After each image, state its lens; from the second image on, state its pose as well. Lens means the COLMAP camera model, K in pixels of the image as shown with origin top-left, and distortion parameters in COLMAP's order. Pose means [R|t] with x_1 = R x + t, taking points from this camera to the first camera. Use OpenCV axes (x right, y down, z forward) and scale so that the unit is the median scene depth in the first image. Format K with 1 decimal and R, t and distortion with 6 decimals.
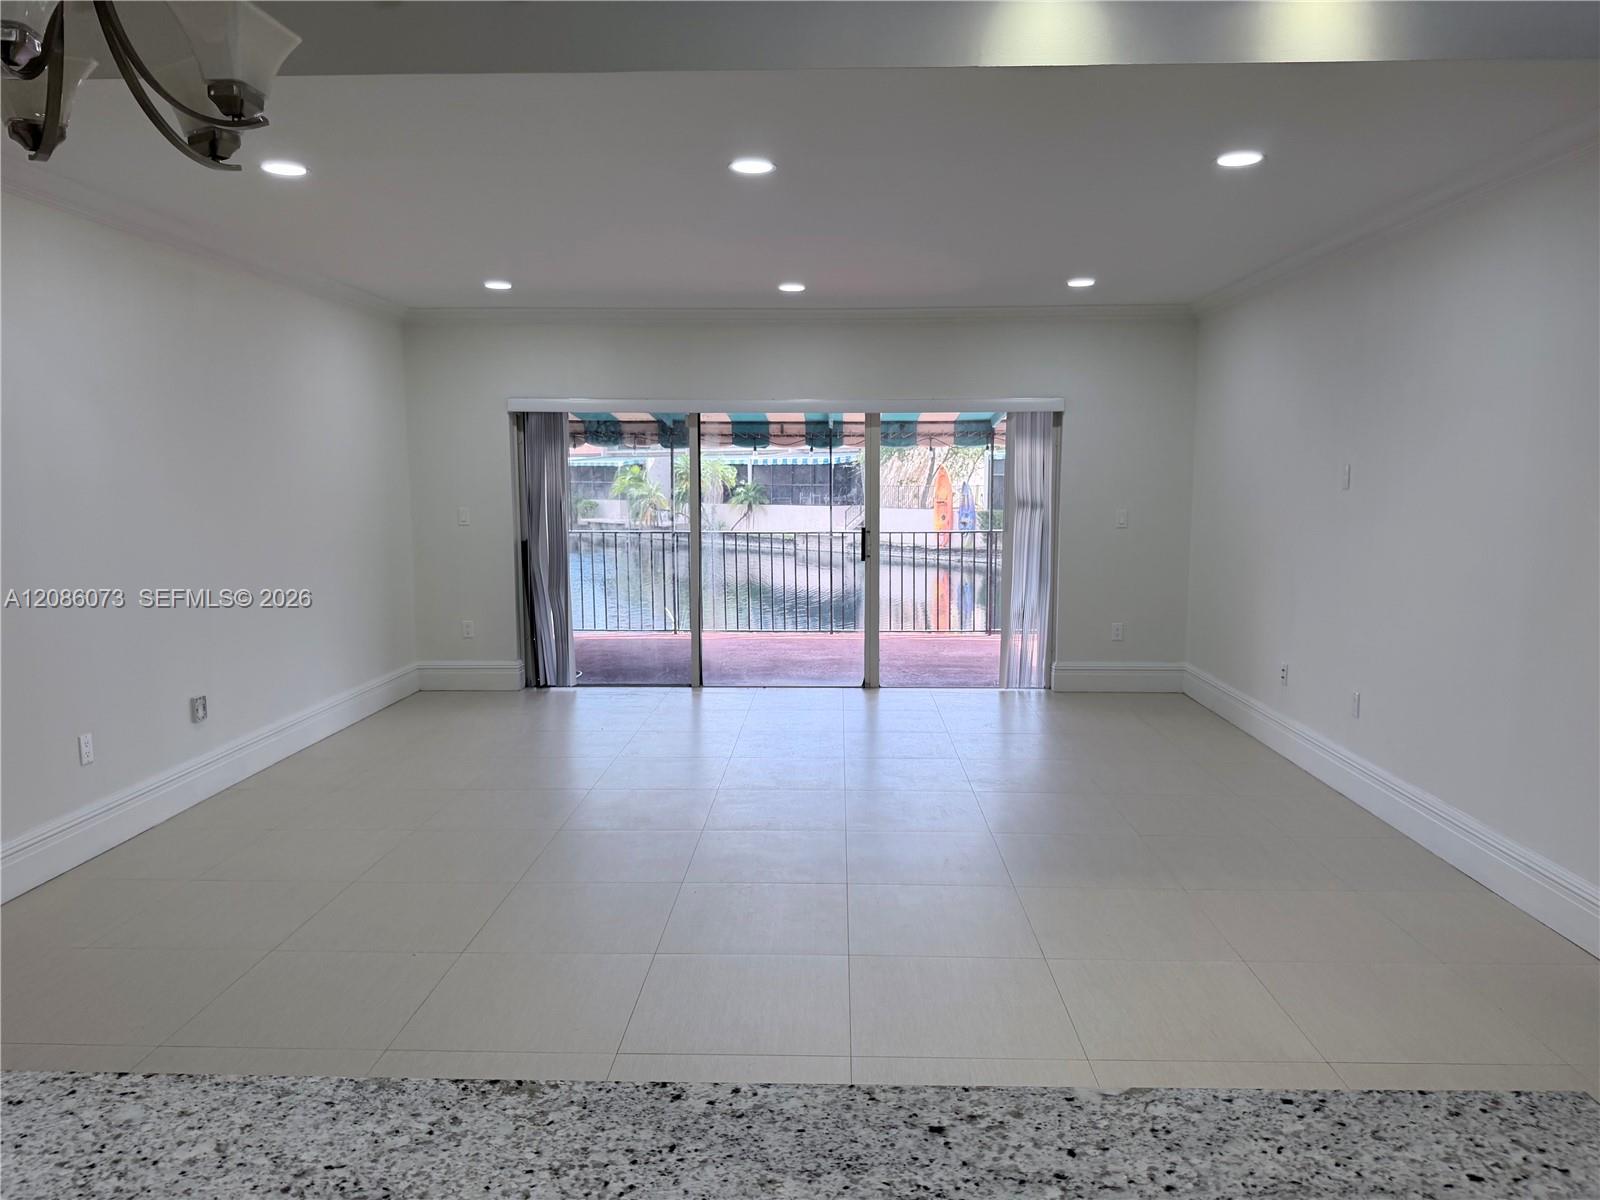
lens RADIAL K [[1130.5, 0, 795.3], [0, 1130.5, 601.6], [0, 0, 1]] dist [0.030476, -0.022041]
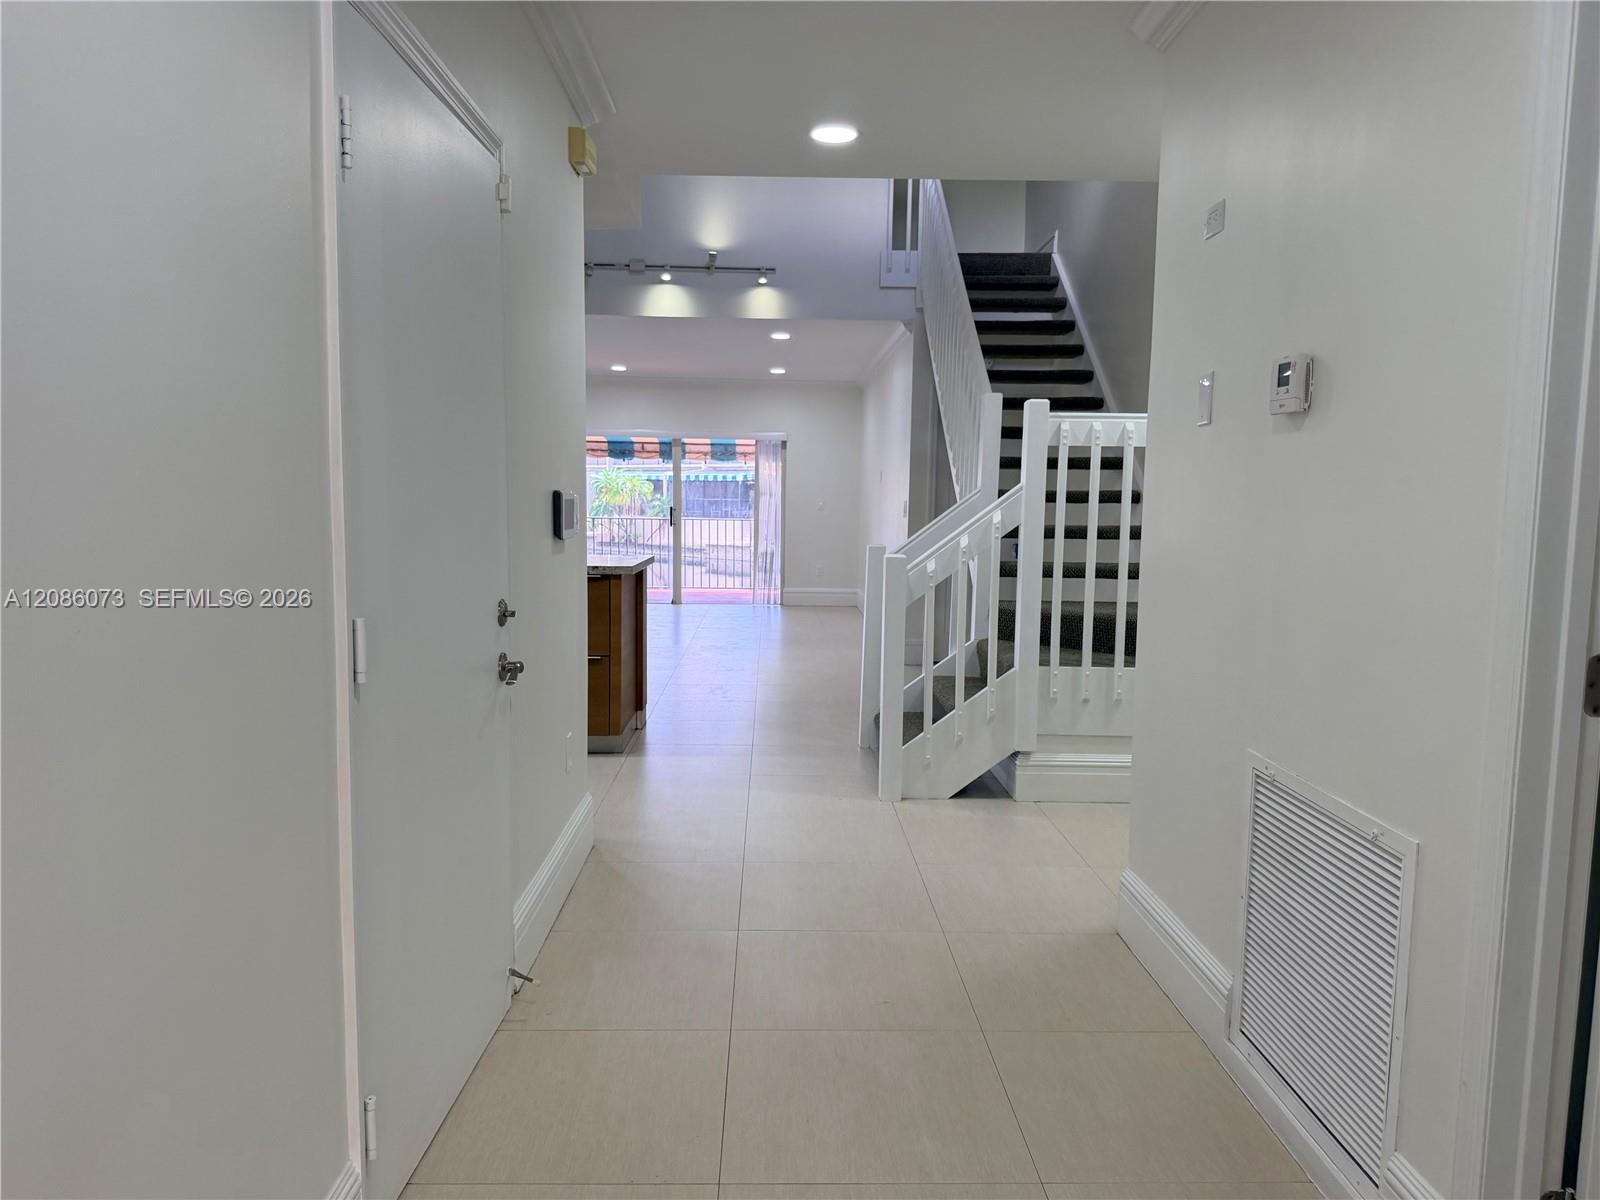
lens RADIAL K [[1130.5, 0, 805.2], [0, 1130.5, 601.5], [0, 0, 1]] dist [0.030476, -0.022041]
pose [[0.997542, 0.012545, 0.068942, 0.098993], [-0.011298, 0.999766, -0.018440, 0.070756], [-0.069157, 0.017616, 0.997450, -0.464916]]
